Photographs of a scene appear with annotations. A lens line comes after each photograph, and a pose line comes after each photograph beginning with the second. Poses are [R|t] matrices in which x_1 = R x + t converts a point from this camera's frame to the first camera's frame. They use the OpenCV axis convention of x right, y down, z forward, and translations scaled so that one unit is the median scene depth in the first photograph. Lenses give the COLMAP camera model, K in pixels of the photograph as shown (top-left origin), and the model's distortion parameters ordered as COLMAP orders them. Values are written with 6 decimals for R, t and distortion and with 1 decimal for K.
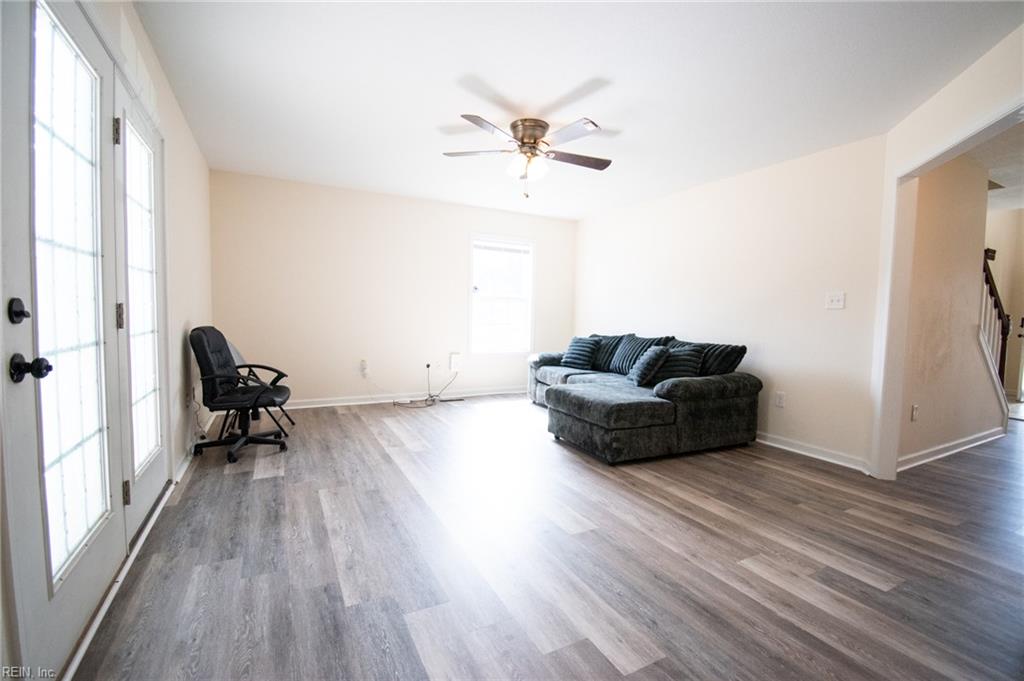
lens RADIAL K [[453.8, 0, 513.9], [0, 453.8, 342.0], [0, 0, 1]] dist [0.021955, -0.026959]
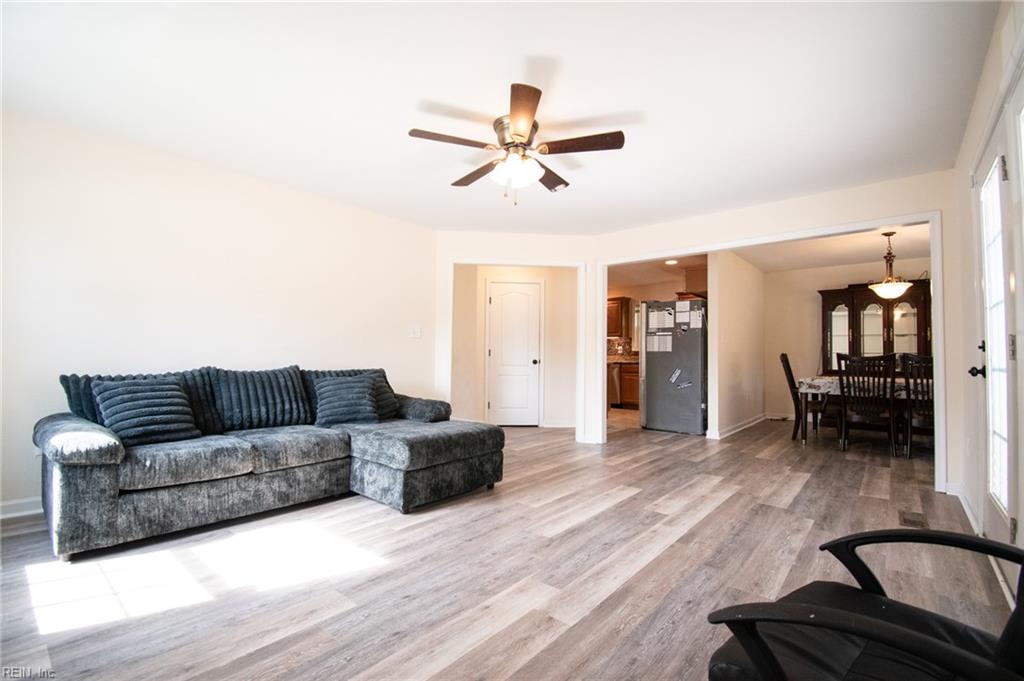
lens RADIAL K [[446.1, 0, 515.3], [0, 446.1, 344.3], [0, 0, 1]] dist [0.019226, -0.026501]
pose [[-0.374079, -0.002866, 0.927393, -0.737390], [0.041610, 0.998936, 0.019871, -0.071843], [-0.926463, 0.046022, -0.373561, 1.298326]]
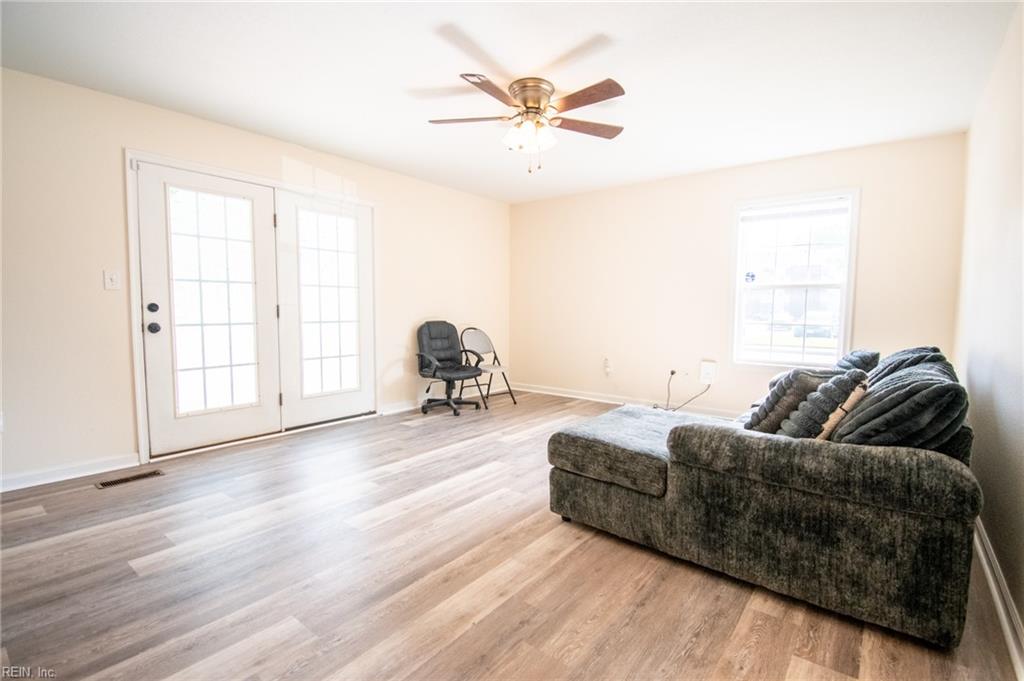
lens RADIAL K [[469.2, 0, 518.6], [0, 469.2, 345.7], [0, 0, 1]] dist [0.025166, -0.029473]
pose [[0.407186, 0.053915, -0.911753, 0.838577], [-0.050076, 0.998073, 0.036655, -0.024397], [0.911971, 0.030732, 0.409101, 0.614539]]
